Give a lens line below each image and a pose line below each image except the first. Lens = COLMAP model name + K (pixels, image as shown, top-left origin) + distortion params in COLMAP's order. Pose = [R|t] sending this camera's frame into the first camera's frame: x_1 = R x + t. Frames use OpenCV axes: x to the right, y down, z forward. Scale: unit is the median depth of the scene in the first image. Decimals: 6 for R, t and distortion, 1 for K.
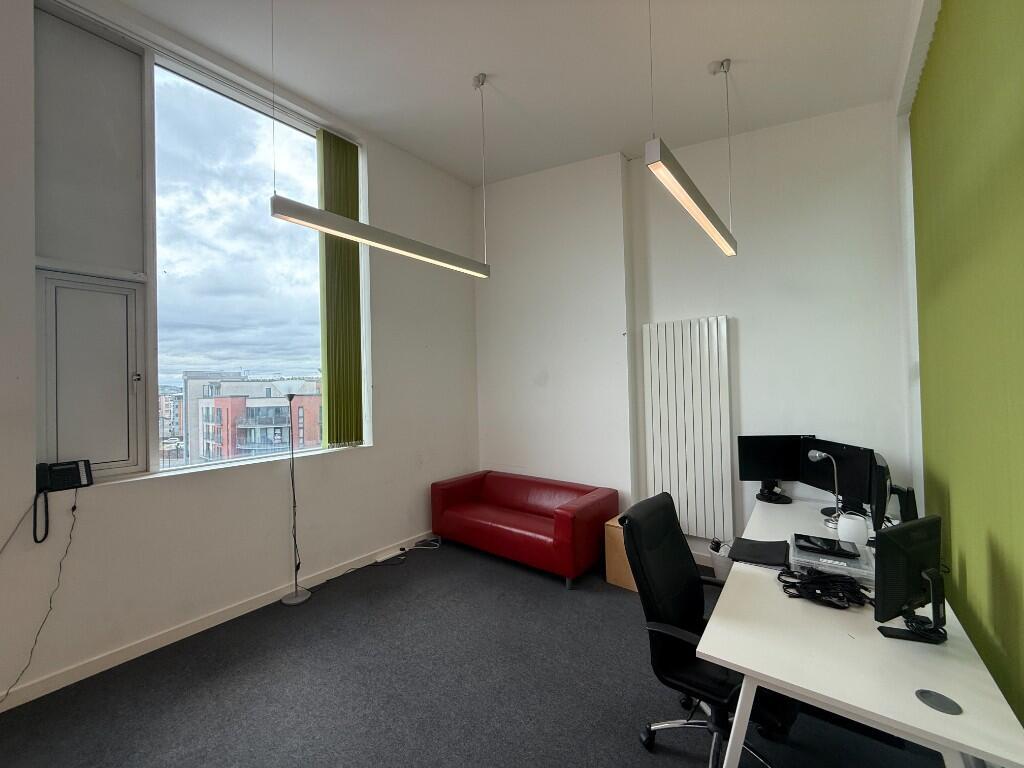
lens RADIAL K [[406.9, 0, 509.2], [0, 406.9, 381.3], [0, 0, 1]] dist [-0.001560, 0.000040]
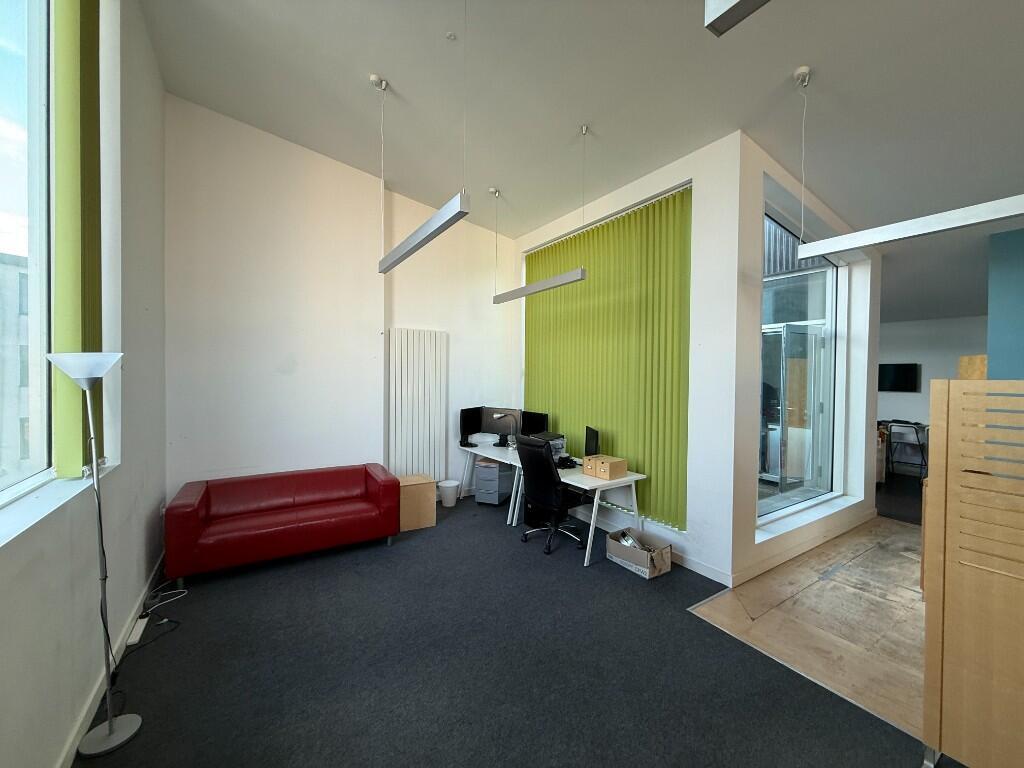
lens RADIAL K [[406.9, 0, 509.2], [0, 406.9, 381.3], [0, 0, 1]] dist [-0.001560, 0.000040]
pose [[0.324283, 0.007015, 0.945934, -0.880946], [-0.030251, 0.999538, 0.002958, 0.012611], [-0.945476, -0.029575, 0.324345, 0.293800]]
